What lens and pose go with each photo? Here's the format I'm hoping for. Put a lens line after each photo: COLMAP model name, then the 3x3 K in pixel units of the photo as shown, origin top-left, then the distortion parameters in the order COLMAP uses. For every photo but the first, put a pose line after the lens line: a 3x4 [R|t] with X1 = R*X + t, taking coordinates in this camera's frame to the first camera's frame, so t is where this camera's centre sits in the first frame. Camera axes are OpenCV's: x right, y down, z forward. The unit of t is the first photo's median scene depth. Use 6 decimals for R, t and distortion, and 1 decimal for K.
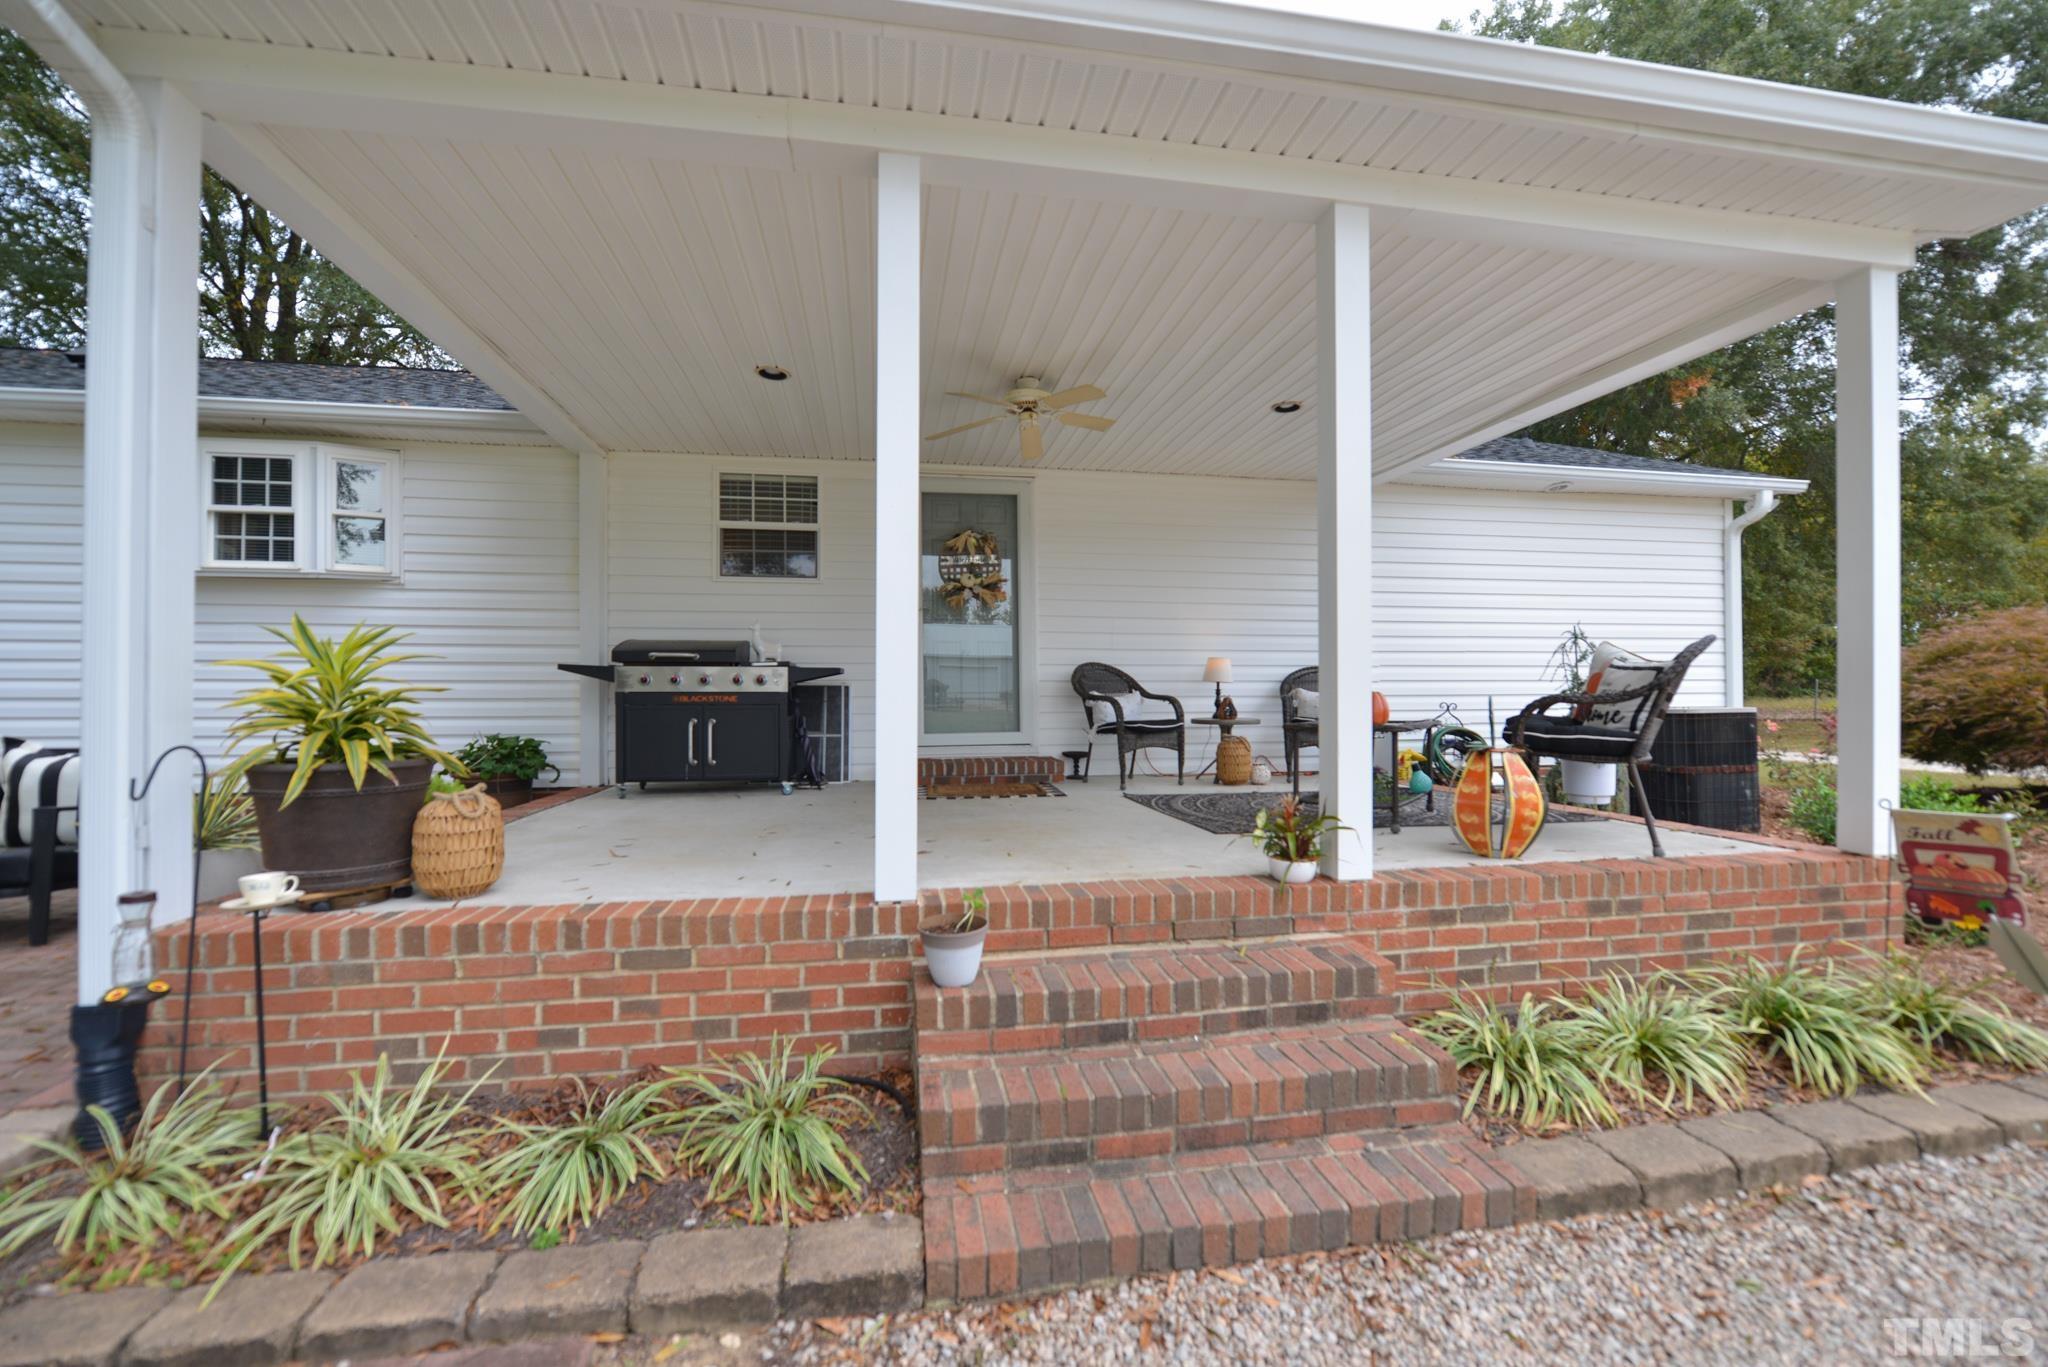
lens RADIAL K [[825.7, 0, 1025.5], [0, 825.7, 689.4], [0, 0, 1]] dist [-0.009349, -0.000853]
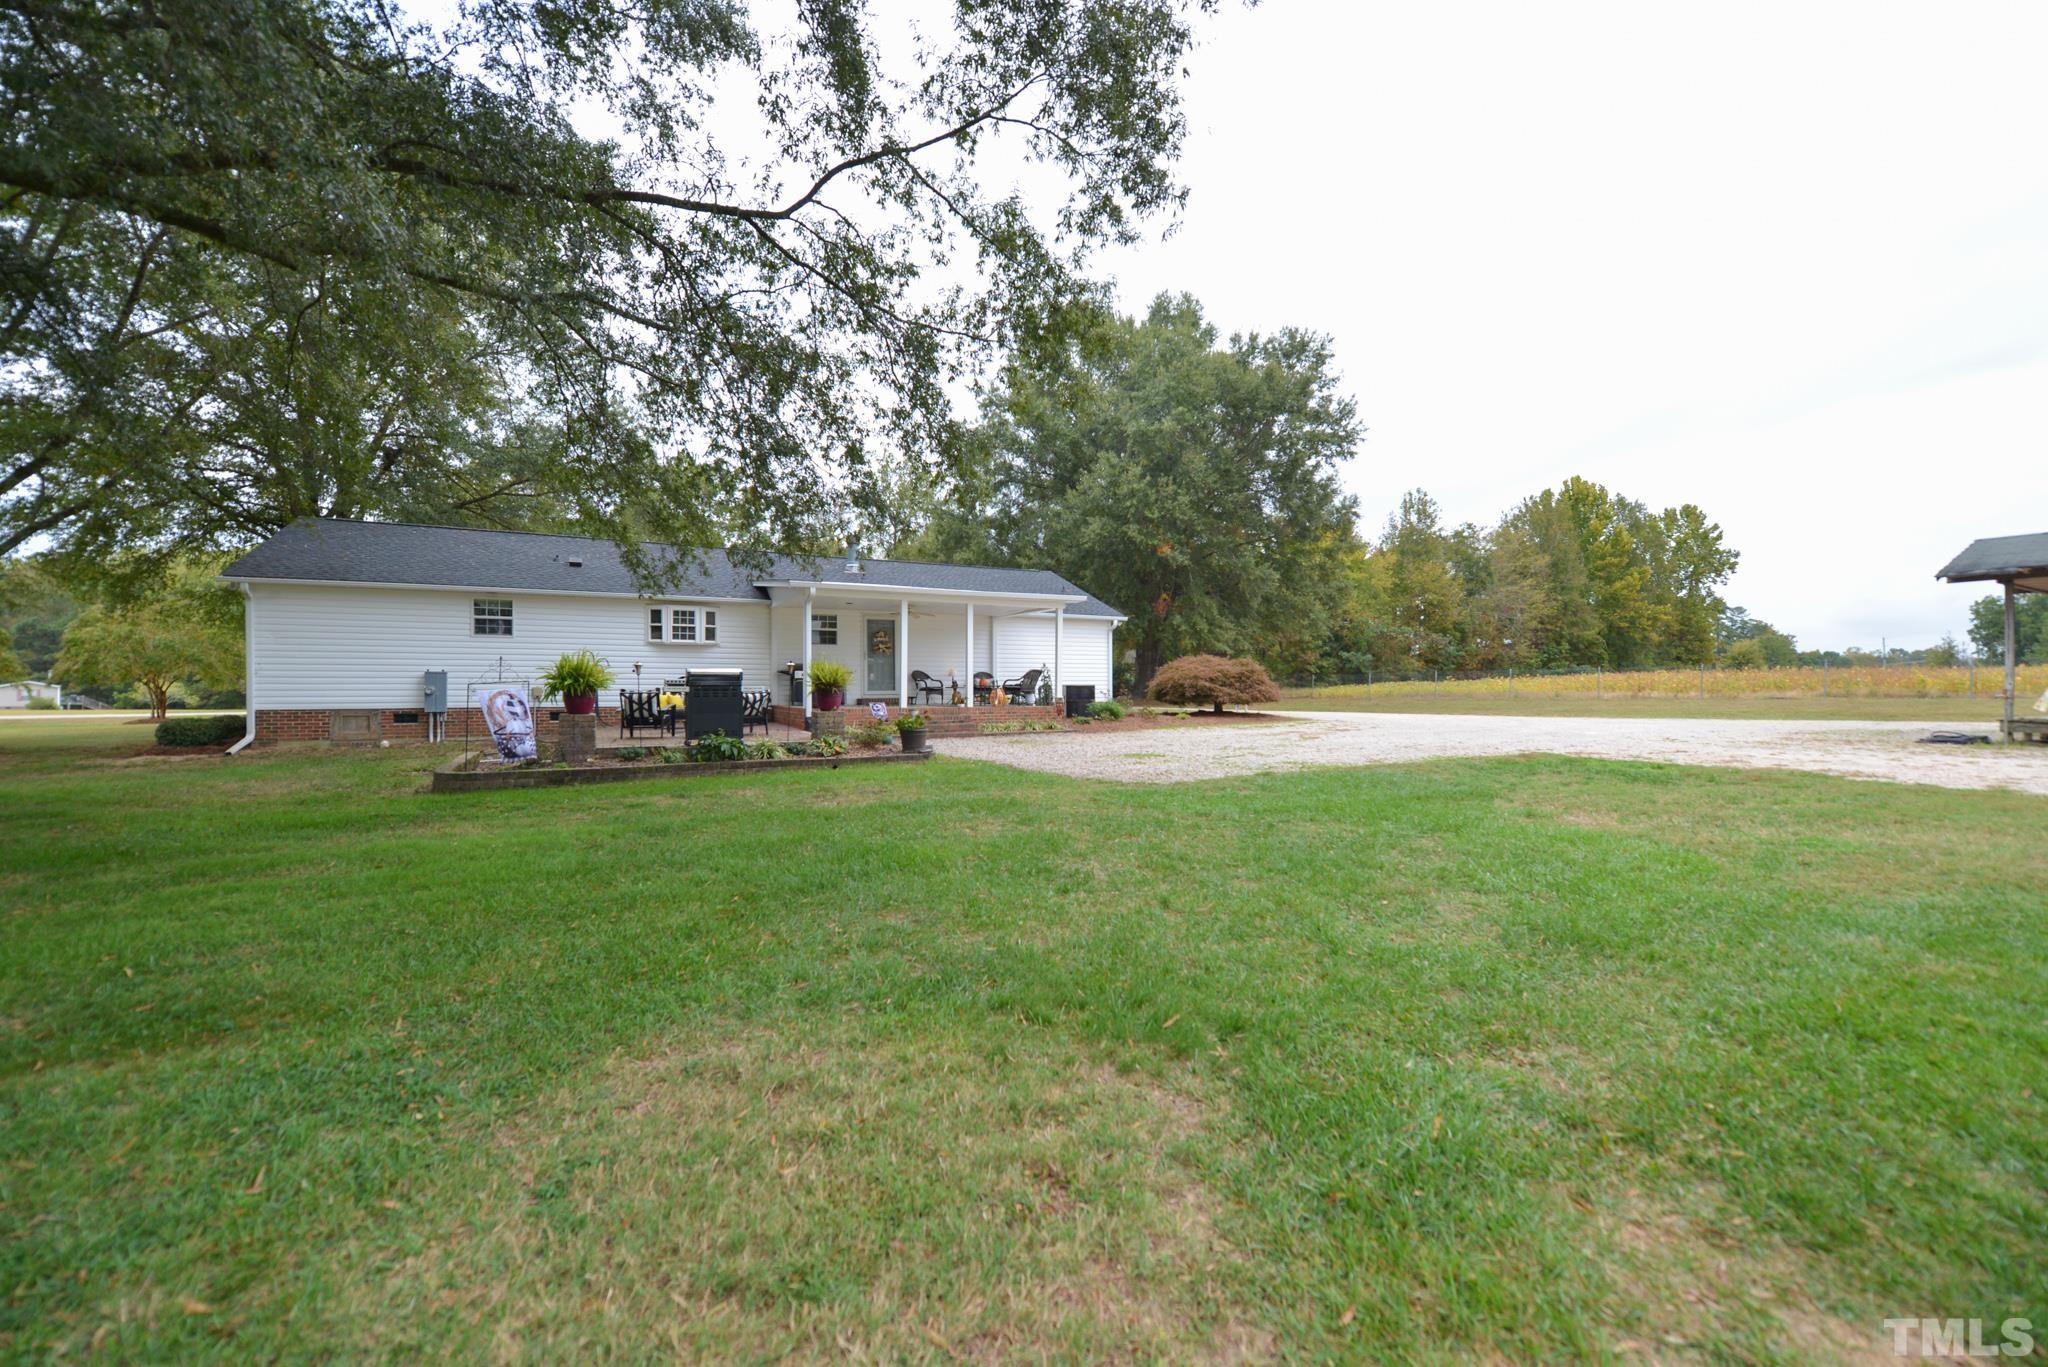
lens RADIAL K [[813.9, 0, 1025.4], [0, 813.9, 688.9], [0, 0, 1]] dist [-0.008762, -0.000722]
pose [[0.947718, -0.001520, 0.319106, -0.598767], [0.002381, 0.999995, -0.002306, 0.056093], [-0.319101, 0.002945, 0.947716, -2.458634]]
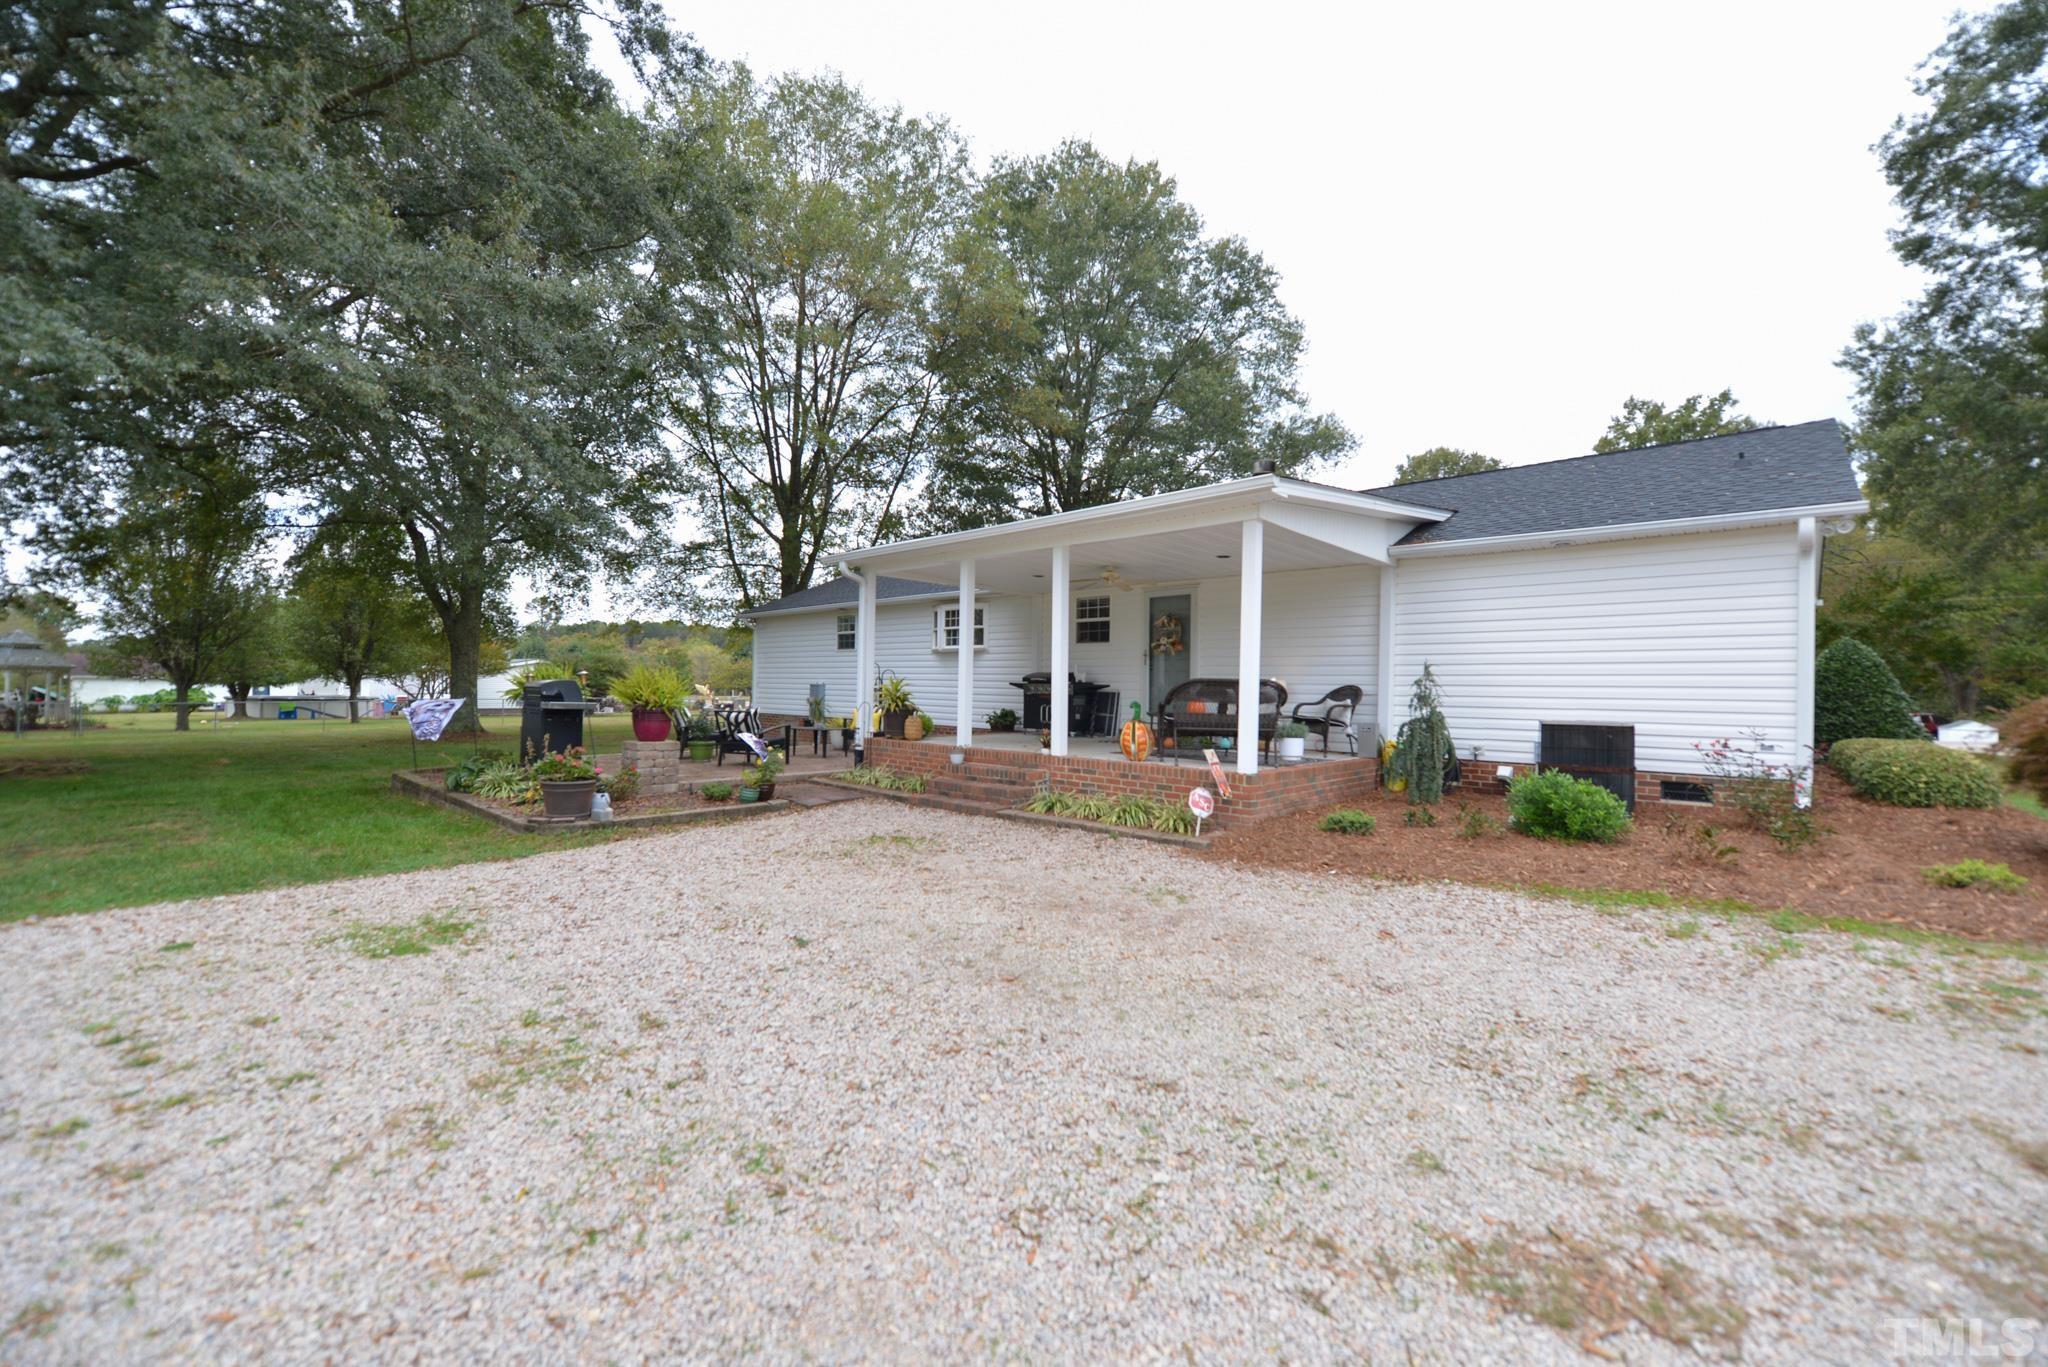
lens RADIAL K [[813.9, 0, 1025.4], [0, 813.9, 688.9], [0, 0, 1]] dist [-0.008762, -0.000722]
pose [[0.619761, 0.013036, -0.784682, 1.328204], [-0.007599, 0.999915, 0.010611, -0.034271], [0.784754, -0.000614, 0.619807, -0.515632]]
